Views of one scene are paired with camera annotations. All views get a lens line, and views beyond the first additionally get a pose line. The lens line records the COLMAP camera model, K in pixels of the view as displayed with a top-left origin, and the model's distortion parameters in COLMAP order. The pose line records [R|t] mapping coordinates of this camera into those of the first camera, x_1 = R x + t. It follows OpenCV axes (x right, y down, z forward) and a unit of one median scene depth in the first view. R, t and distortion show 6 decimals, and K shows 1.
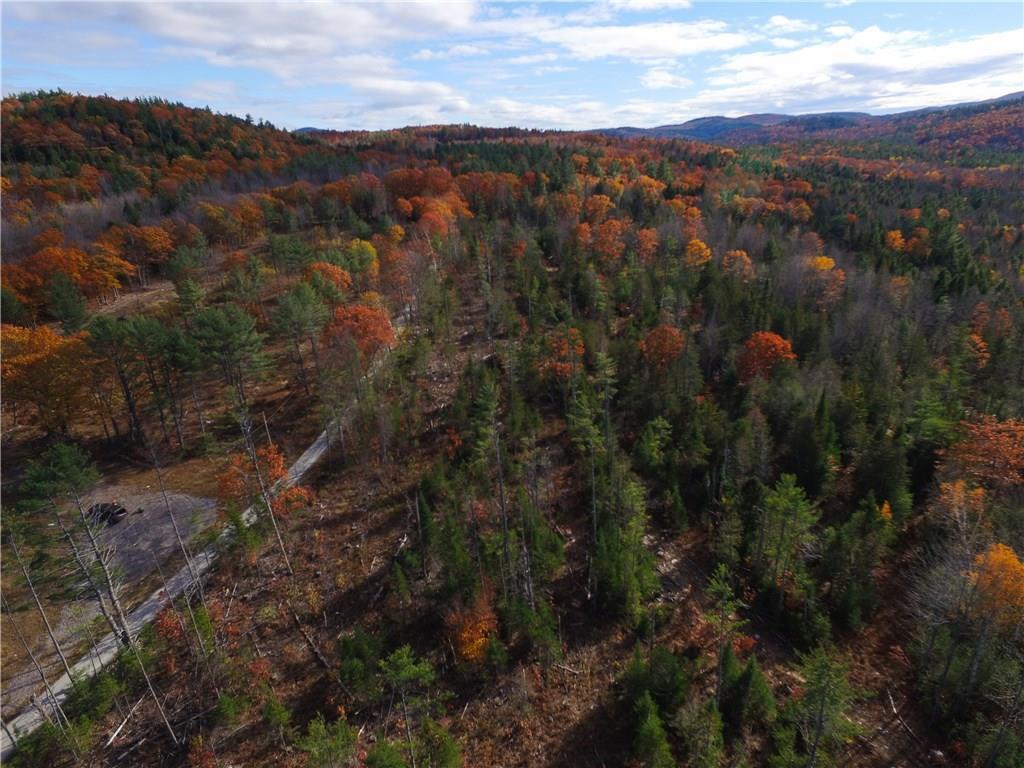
lens RADIAL K [[593.3, 0, 512.6], [0, 593.3, 389.9], [0, 0, 1]] dist [-0.015382, 0.016768]
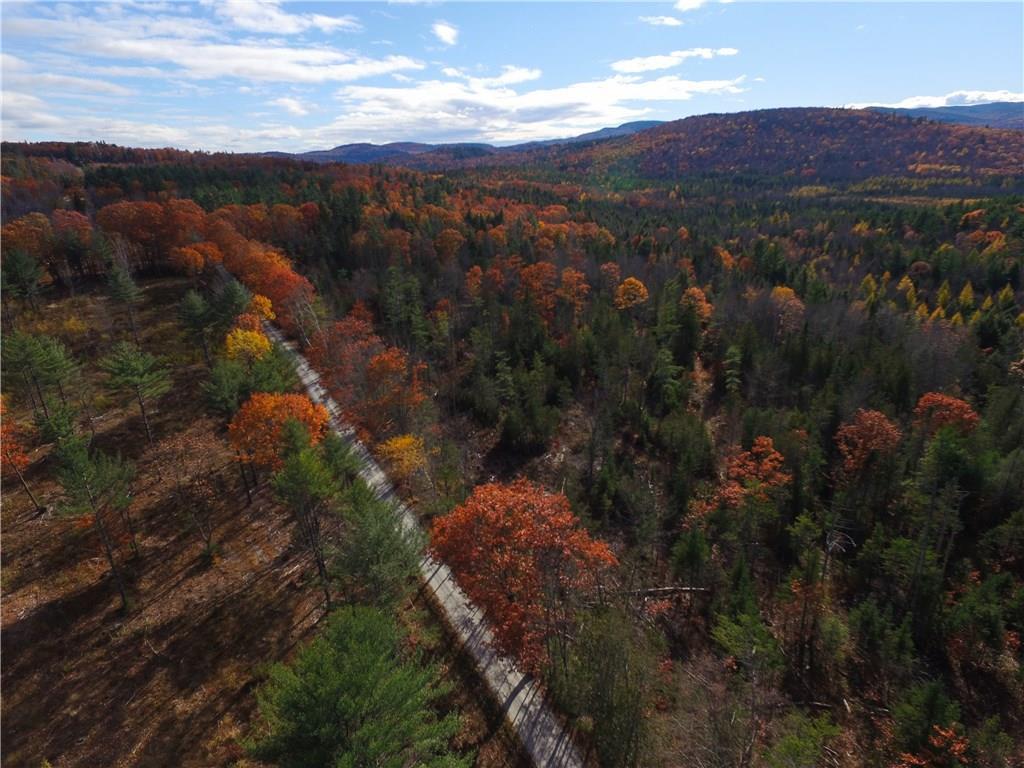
lens RADIAL K [[593.3, 0, 513.6], [0, 593.3, 388.2], [0, 0, 1]] dist [-0.015382, 0.016768]
pose [[0.855145, -0.171852, 0.489075, -0.567414], [0.191260, 0.981484, 0.010457, -0.271517], [-0.481816, 0.084598, 0.872179, 0.679121]]
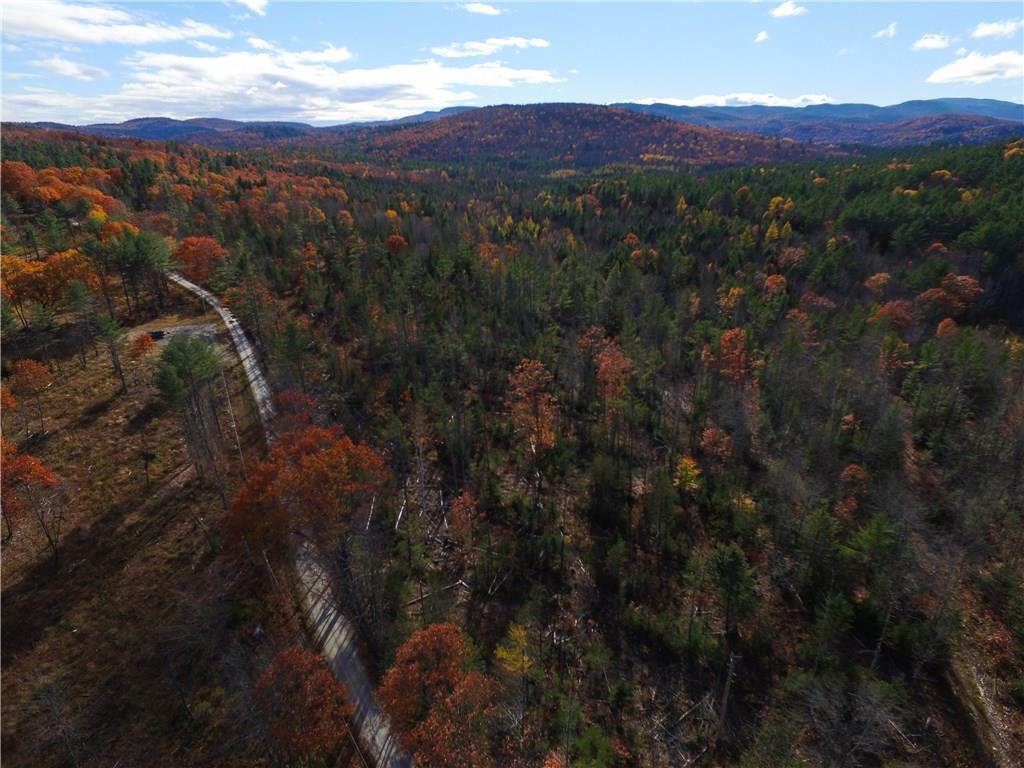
lens RADIAL K [[593.3, 0, 511.4], [0, 593.3, 385.5], [0, 0, 1]] dist [-0.015382, 0.016768]
pose [[0.689843, -0.239589, 0.683165, -1.087316], [0.249296, 0.964553, 0.086540, 0.434324], [-0.679683, 0.110612, 0.725118, -1.002339]]
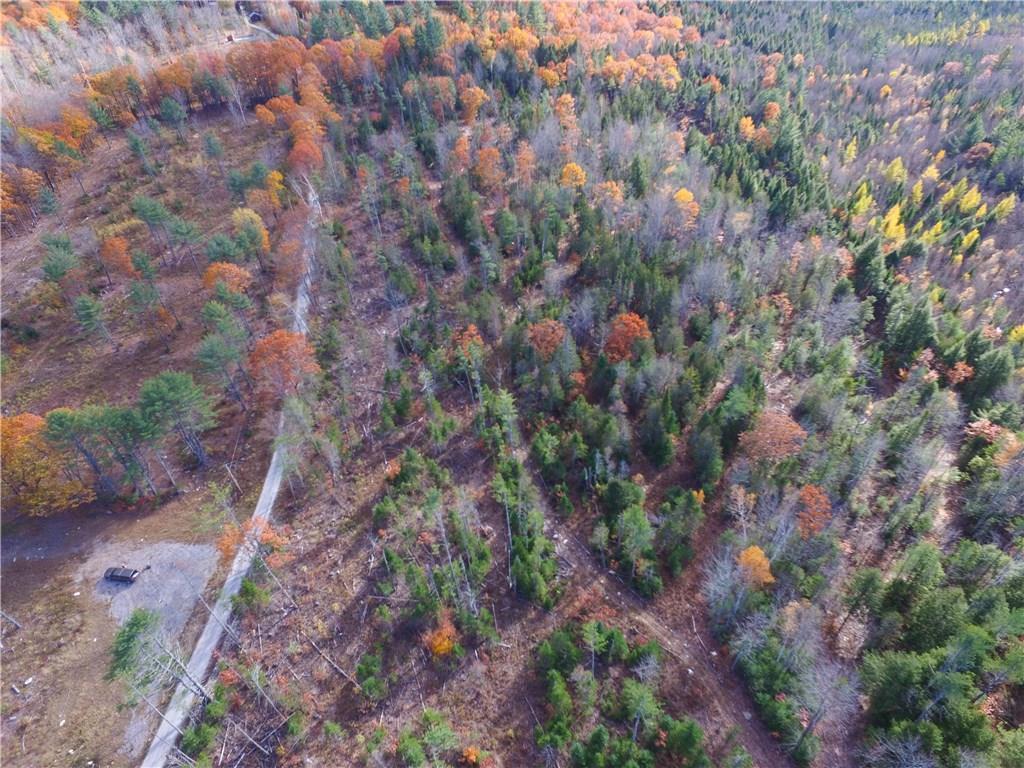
lens RADIAL K [[593.3, 0, 512.4], [0, 593.3, 390.5], [0, 0, 1]] dist [-0.015382, 0.016768]
pose [[0.978060, -0.134068, 0.159448, -0.027650], [0.077097, 0.943996, 0.320824, -0.429686], [-0.193531, -0.301492, 0.933621, -0.171434]]
